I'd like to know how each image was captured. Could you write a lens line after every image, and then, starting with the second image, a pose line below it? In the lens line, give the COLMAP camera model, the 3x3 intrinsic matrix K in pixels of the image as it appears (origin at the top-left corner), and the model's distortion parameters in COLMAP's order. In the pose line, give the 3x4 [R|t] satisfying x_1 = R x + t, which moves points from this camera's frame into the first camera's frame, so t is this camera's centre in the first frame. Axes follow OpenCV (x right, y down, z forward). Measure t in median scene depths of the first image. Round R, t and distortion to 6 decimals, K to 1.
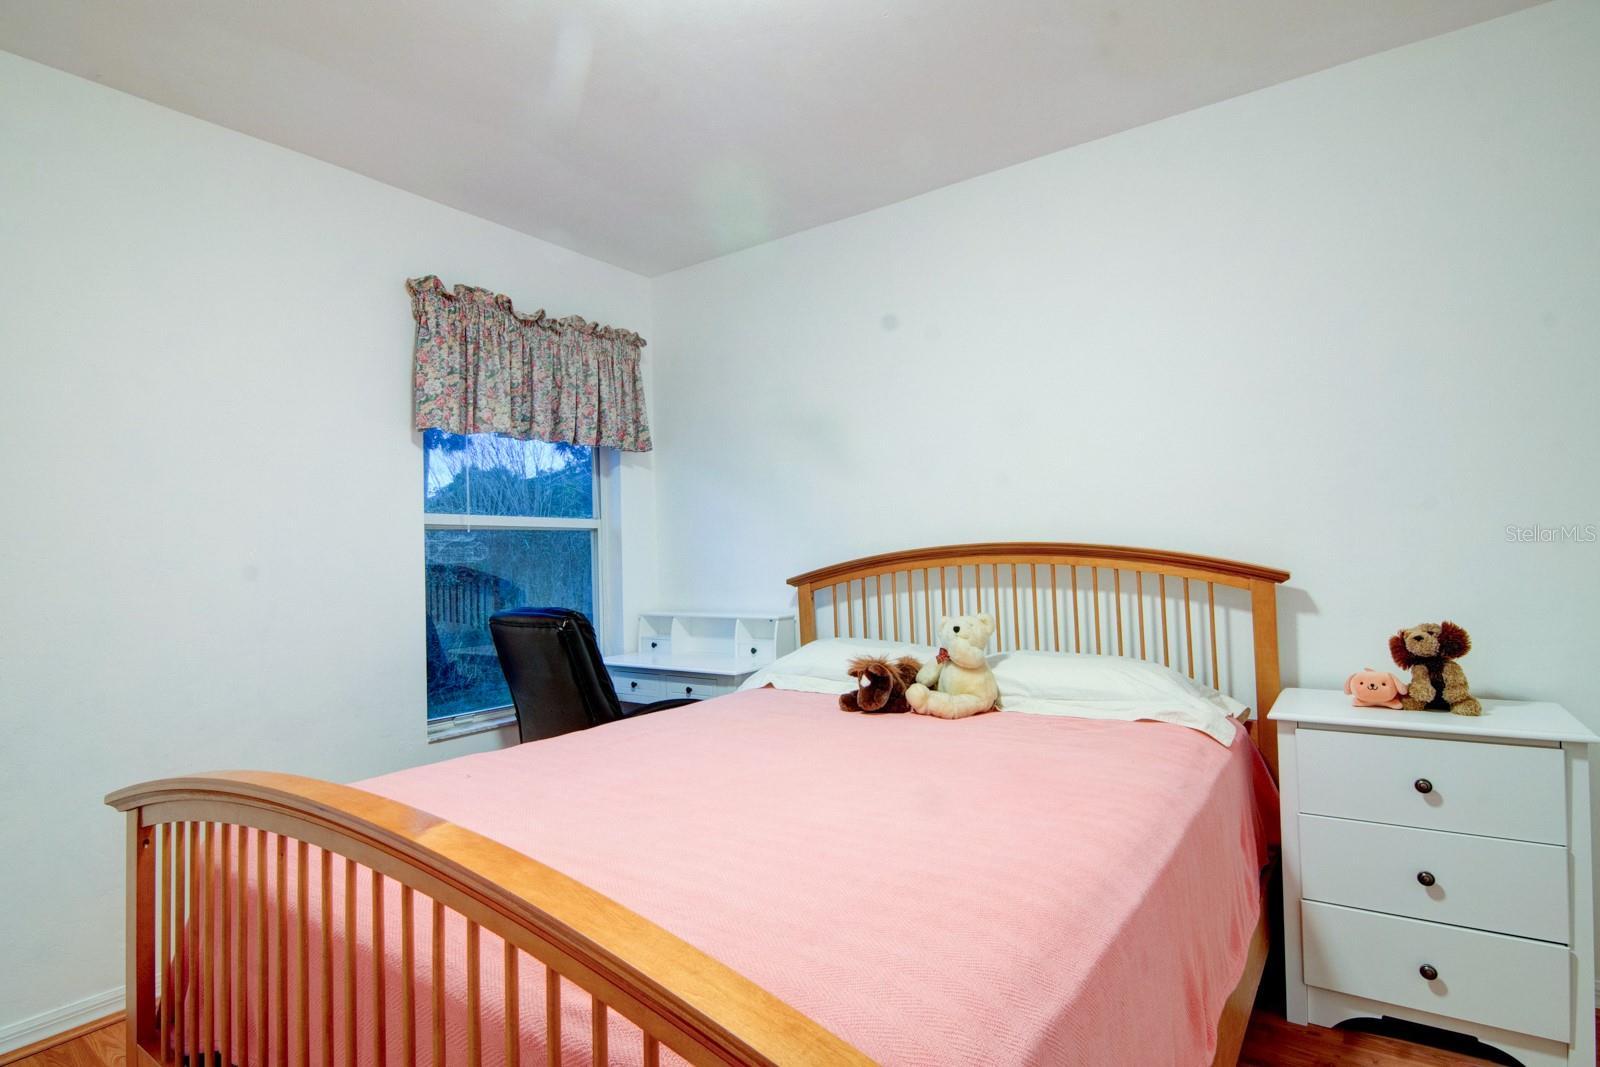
lens RADIAL K [[802.0, 0, 792.9], [0, 802.0, 530.5], [0, 0, 1]] dist [0.000272, -0.015986]
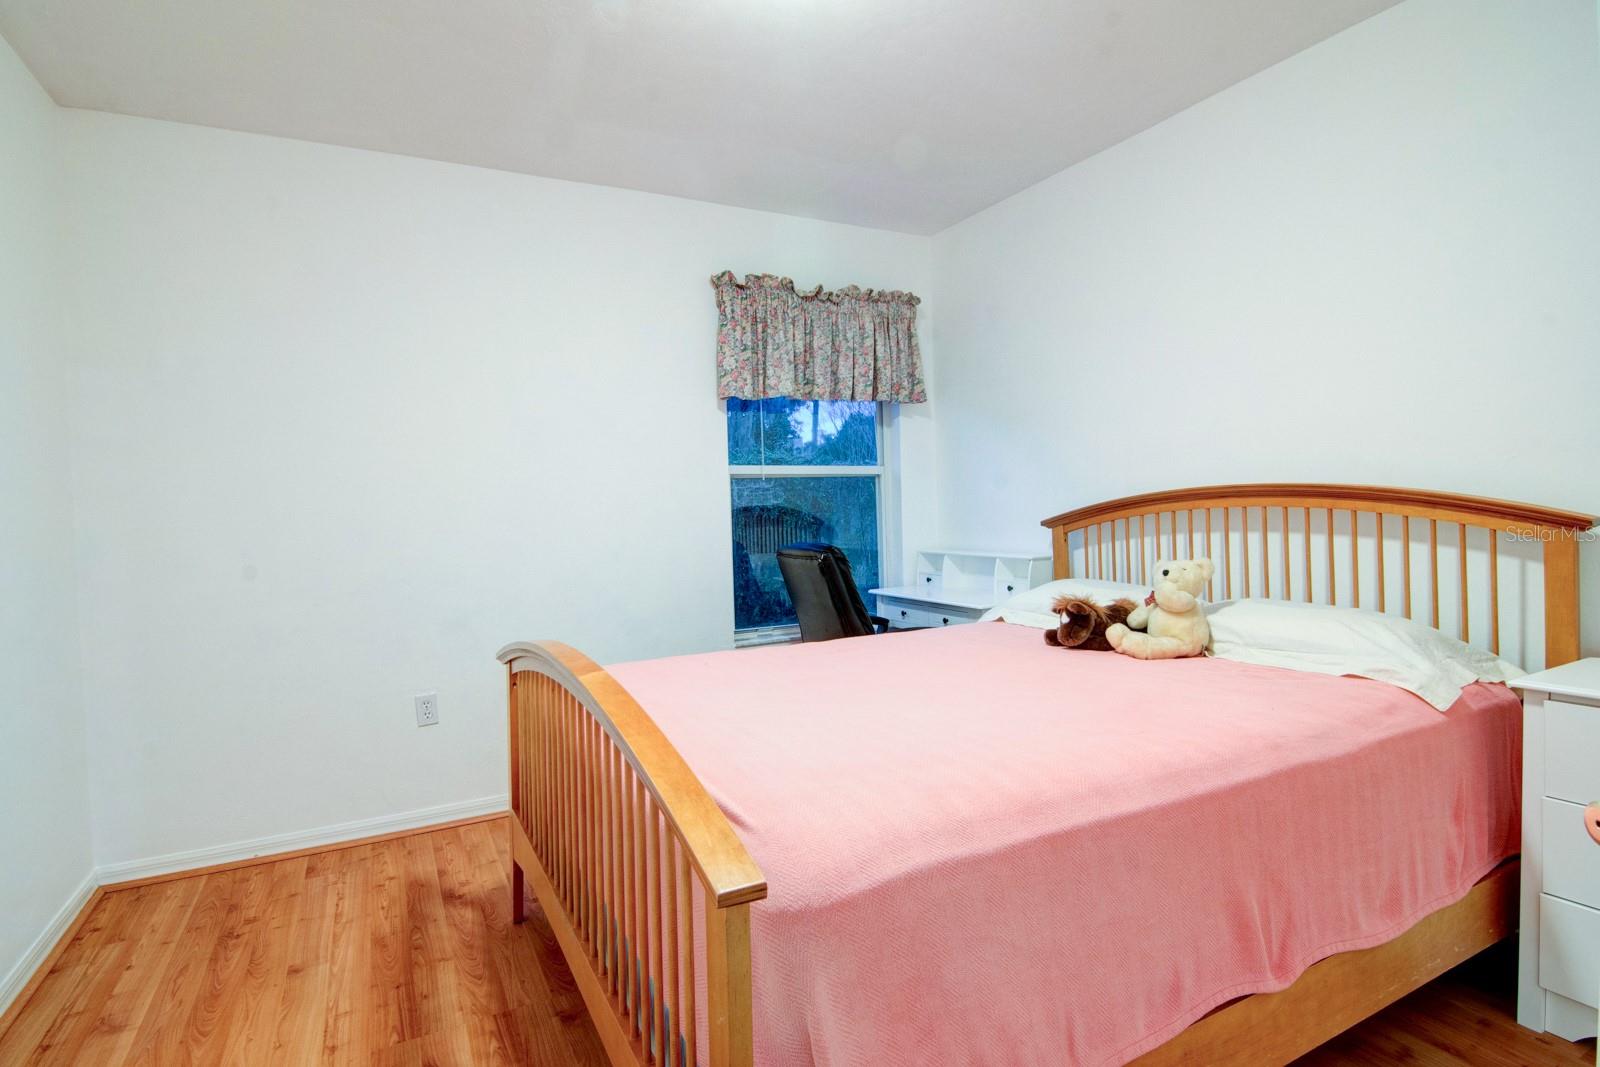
lens RADIAL K [[802.0, 0, 792.9], [0, 802.0, 530.5], [0, 0, 1]] dist [0.000272, -0.015986]
pose [[0.892057, 0.014446, -0.451691, 0.187912], [0.019079, 0.997394, 0.069578, -0.005443], [0.451519, -0.070685, 0.889457, -0.069178]]
